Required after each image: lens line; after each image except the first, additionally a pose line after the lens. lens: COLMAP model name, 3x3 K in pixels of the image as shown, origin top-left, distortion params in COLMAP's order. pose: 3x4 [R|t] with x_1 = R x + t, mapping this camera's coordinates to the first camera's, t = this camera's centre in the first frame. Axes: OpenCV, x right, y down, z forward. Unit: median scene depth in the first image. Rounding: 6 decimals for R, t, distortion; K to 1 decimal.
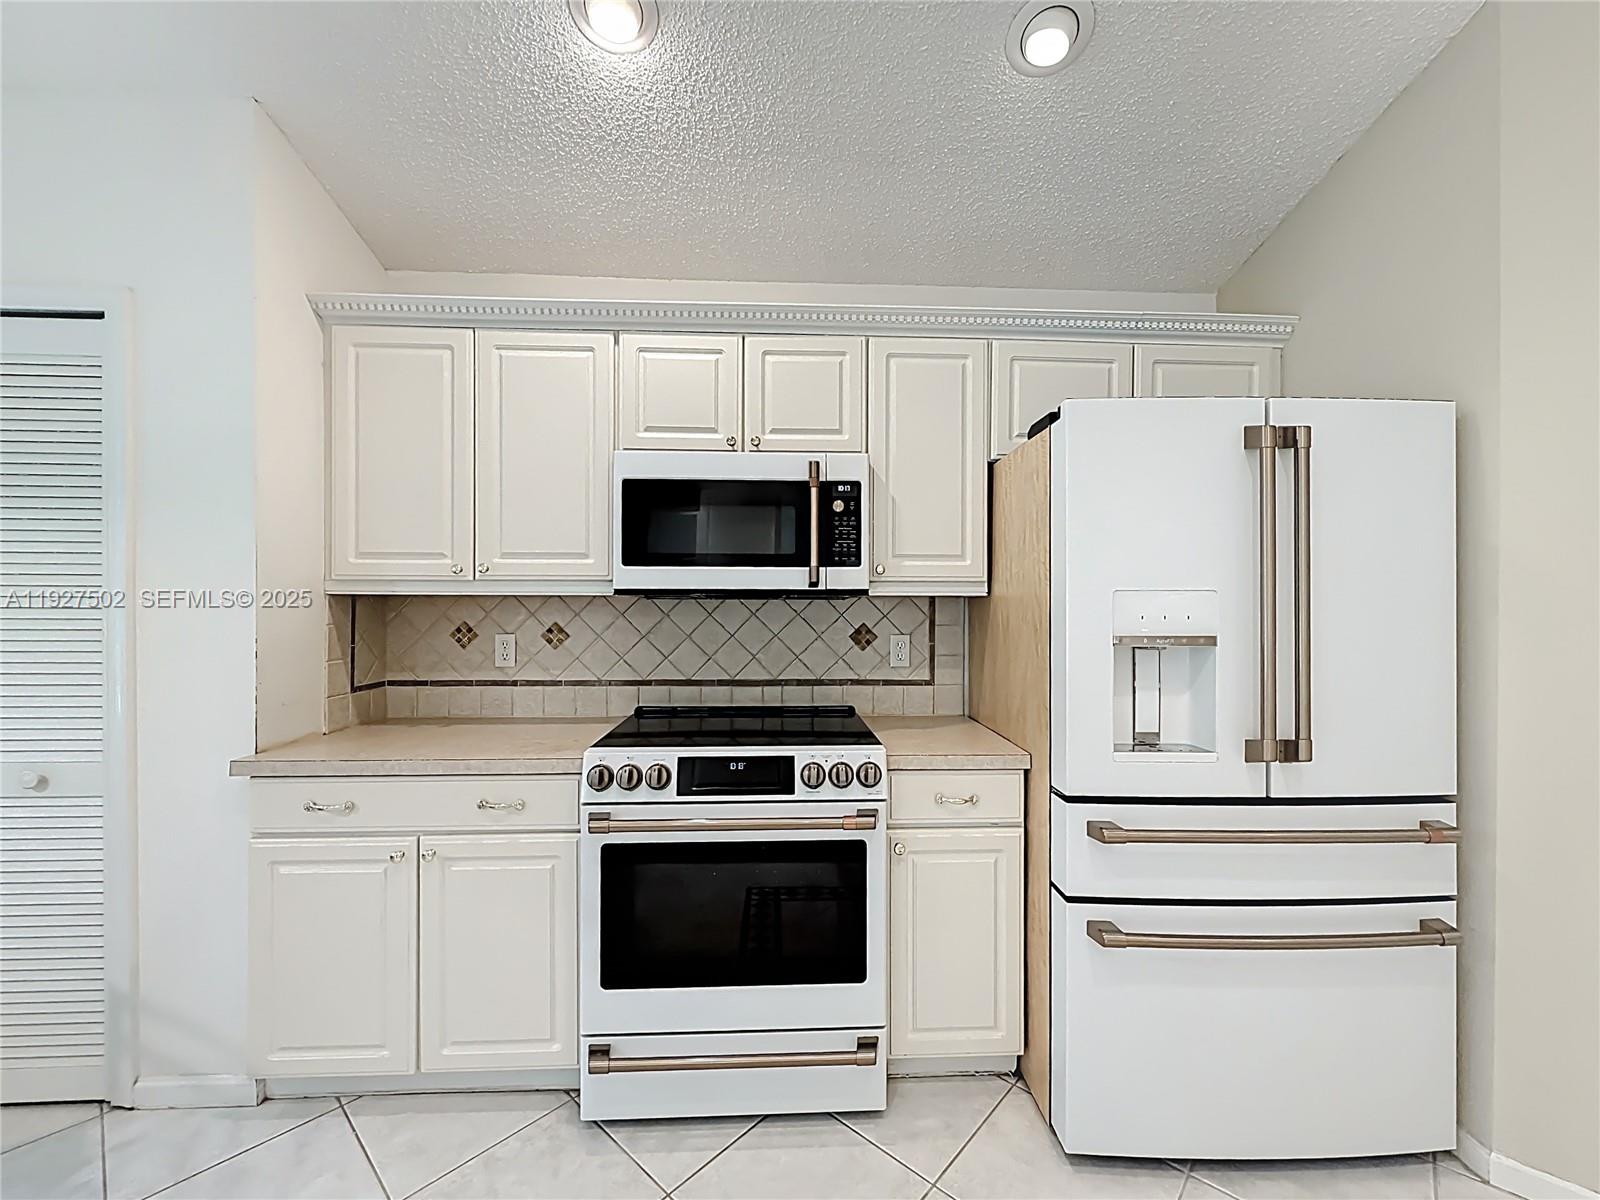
lens RADIAL K [[662.1, 0, 799.4], [0, 662.1, 604.3], [0, 0, 1]] dist [0.000239, -0.000144]
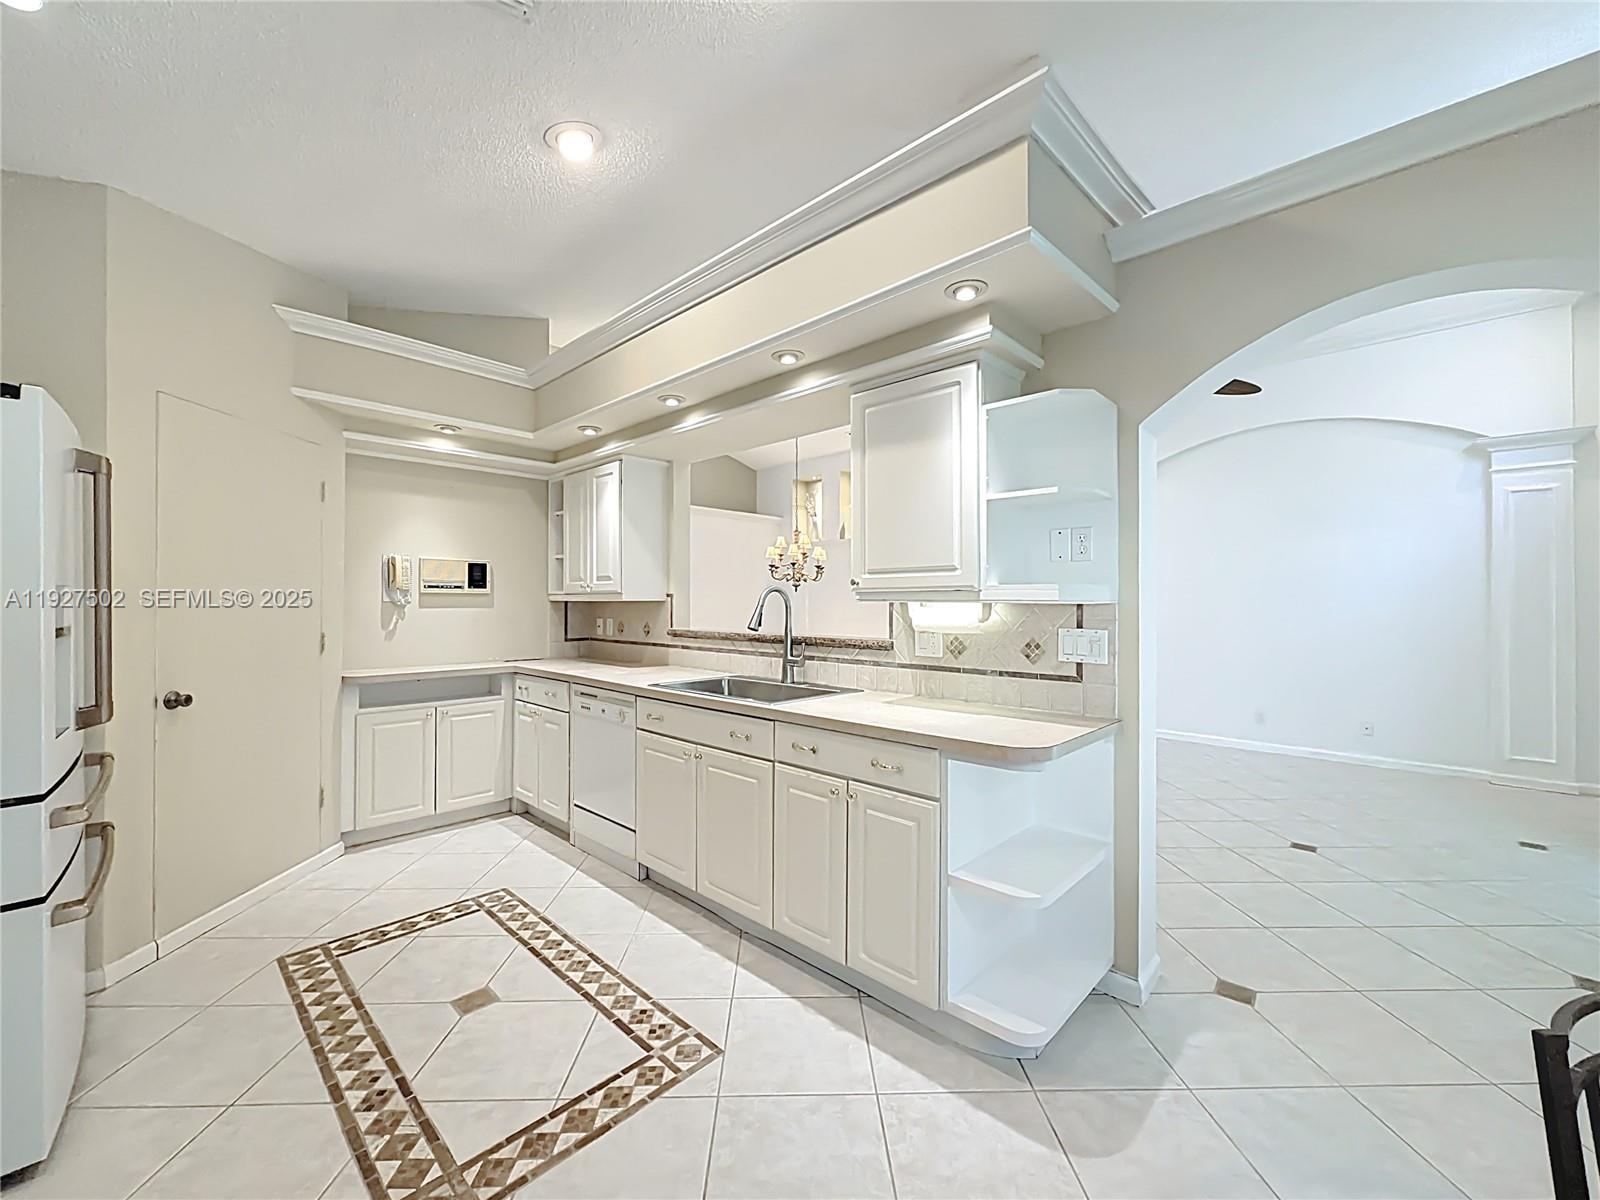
lens RADIAL K [[648.7, 0, 800.0], [0, 648.7, 600.0], [0, 0, 1]] dist [0.000464, -0.000074]
pose [[-0.696371, -0.004253, 0.717670, -0.831044], [-0.004406, 0.999989, 0.001651, -0.003346], [-0.717669, -0.002012, -0.696382, 0.684084]]
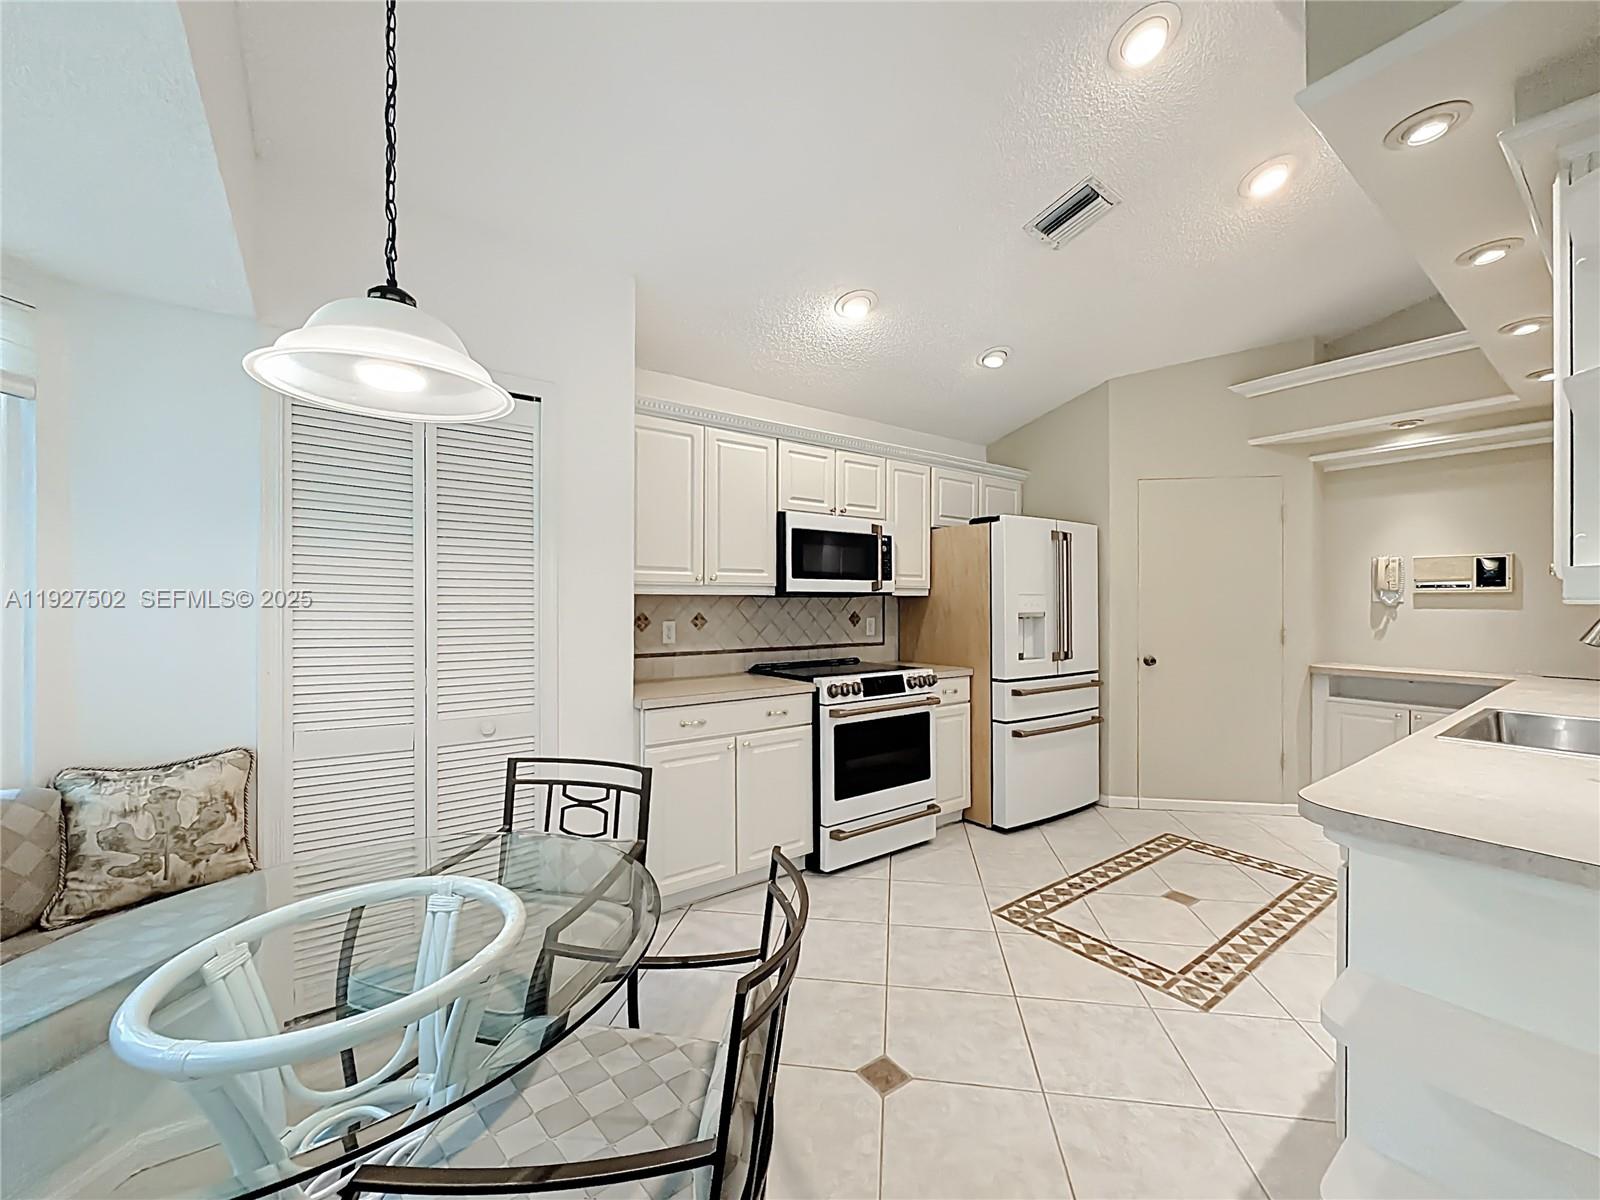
lens RADIAL K [[648.7, 0, 800.0], [0, 648.7, 600.0], [0, 0, 1]] dist [0.000464, -0.000074]
pose [[0.830699, -0.001363, 0.556720, -1.198150], [0.002879, 0.999994, -0.001848, 0.002200], [-0.556714, 0.003138, 0.830698, -0.422976]]
